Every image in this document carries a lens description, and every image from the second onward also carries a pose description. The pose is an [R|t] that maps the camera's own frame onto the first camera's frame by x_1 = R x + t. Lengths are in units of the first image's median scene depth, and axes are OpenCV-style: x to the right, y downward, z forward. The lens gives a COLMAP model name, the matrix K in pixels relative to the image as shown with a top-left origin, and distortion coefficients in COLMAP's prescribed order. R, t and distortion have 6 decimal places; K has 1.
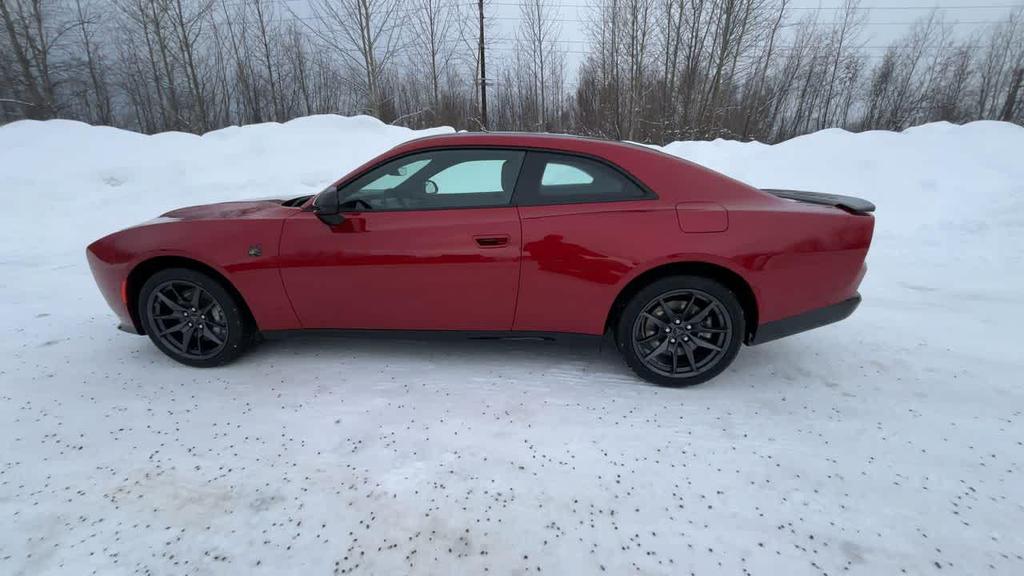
lens RADIAL K [[399.3, 0, 510.6], [0, 399.3, 289.7], [0, 0, 1]] dist [0.000279, -0.000018]
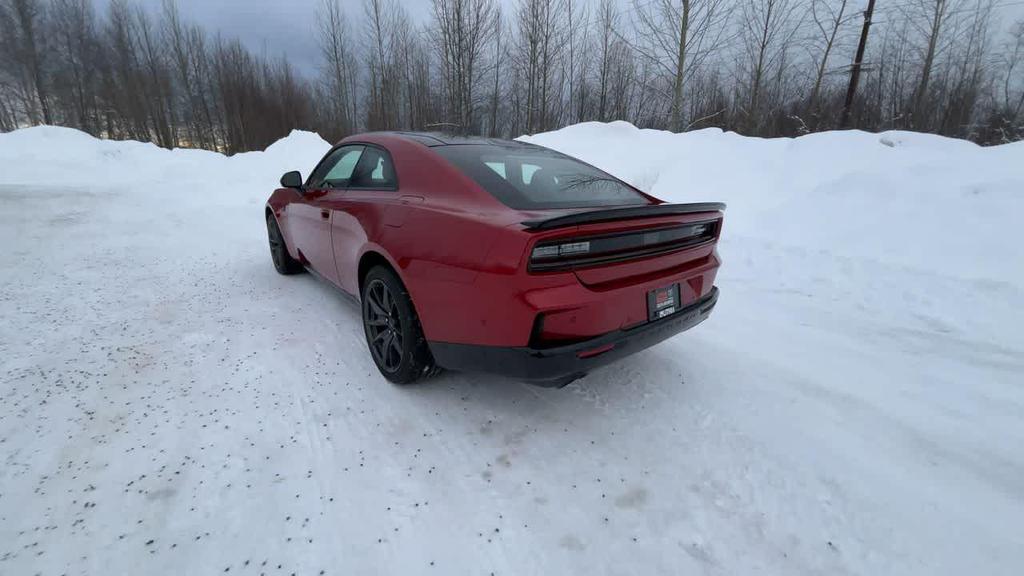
lens RADIAL K [[402.8, 0, 510.9], [0, 402.8, 283.7], [0, 0, 1]] dist [-0.002343, 0.000671]
pose [[0.699874, 0.216811, -0.680565, 1.009073], [-0.236300, 0.969447, 0.065838, -0.101368], [0.674047, 0.114739, 0.729723, 0.356091]]
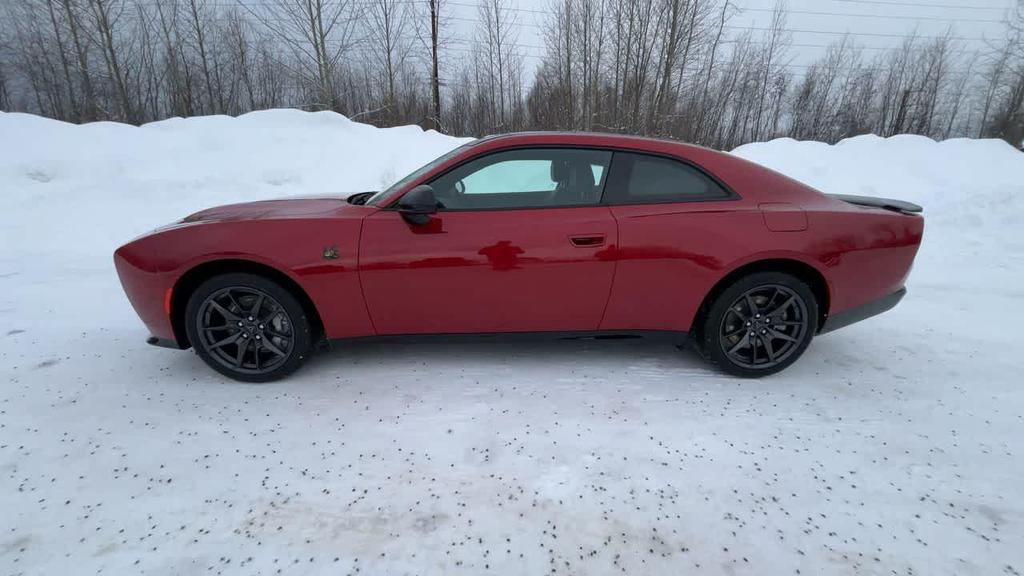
lens RADIAL K [[399.3, 0, 510.6], [0, 399.3, 289.7], [0, 0, 1]] dist [0.000279, -0.000018]
pose [[0.991619, -0.021858, 0.127334, -0.281673], [0.022366, 0.999747, -0.002562, -0.000237], [-0.127246, 0.005389, 0.991857, 0.026994]]
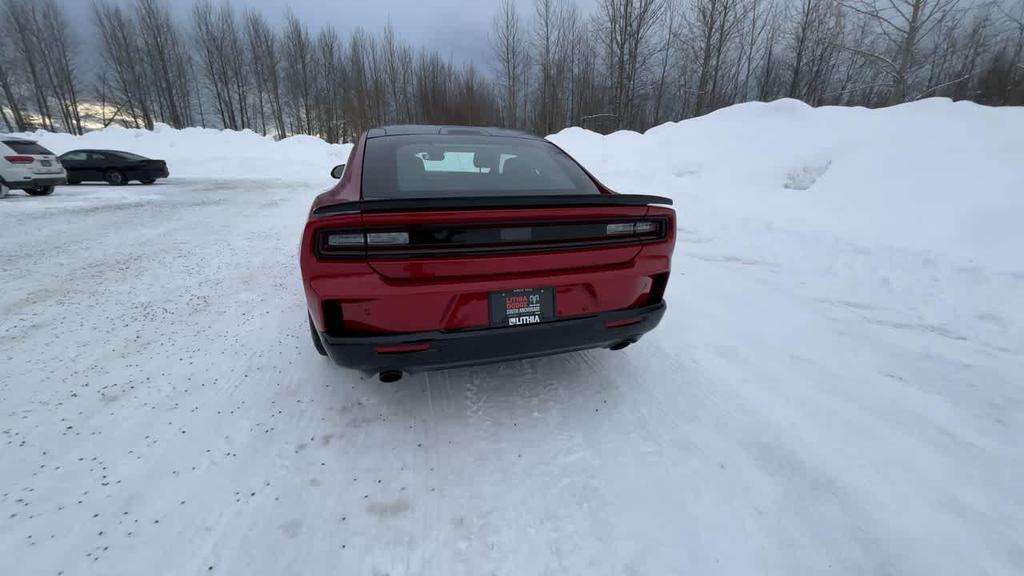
lens RADIAL K [[402.8, 0, 510.9], [0, 402.8, 283.7], [0, 0, 1]] dist [-0.002343, 0.000671]
pose [[0.362293, 0.281772, -0.888453, 1.239129], [-0.280769, 0.941926, 0.184239, -0.224844], [0.888770, 0.182701, 0.420366, 0.761080]]
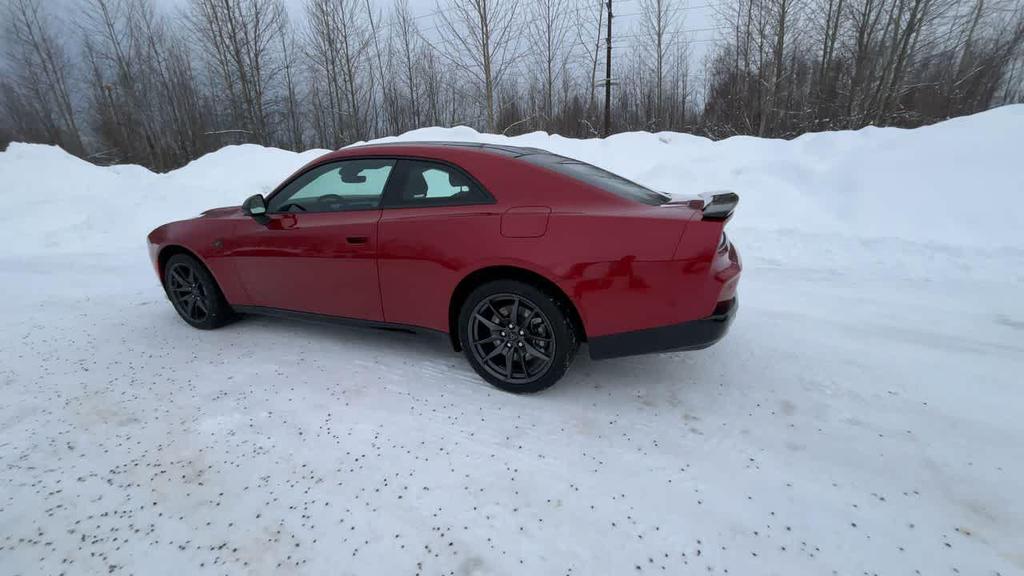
lens RADIAL K [[402.8, 0, 510.9], [0, 402.8, 283.7], [0, 0, 1]] dist [-0.002343, 0.000671]
pose [[0.947188, 0.059779, -0.315059, 0.563655], [-0.066168, 0.997762, -0.009613, -0.012183], [0.313779, 0.029952, 0.949023, 0.037433]]
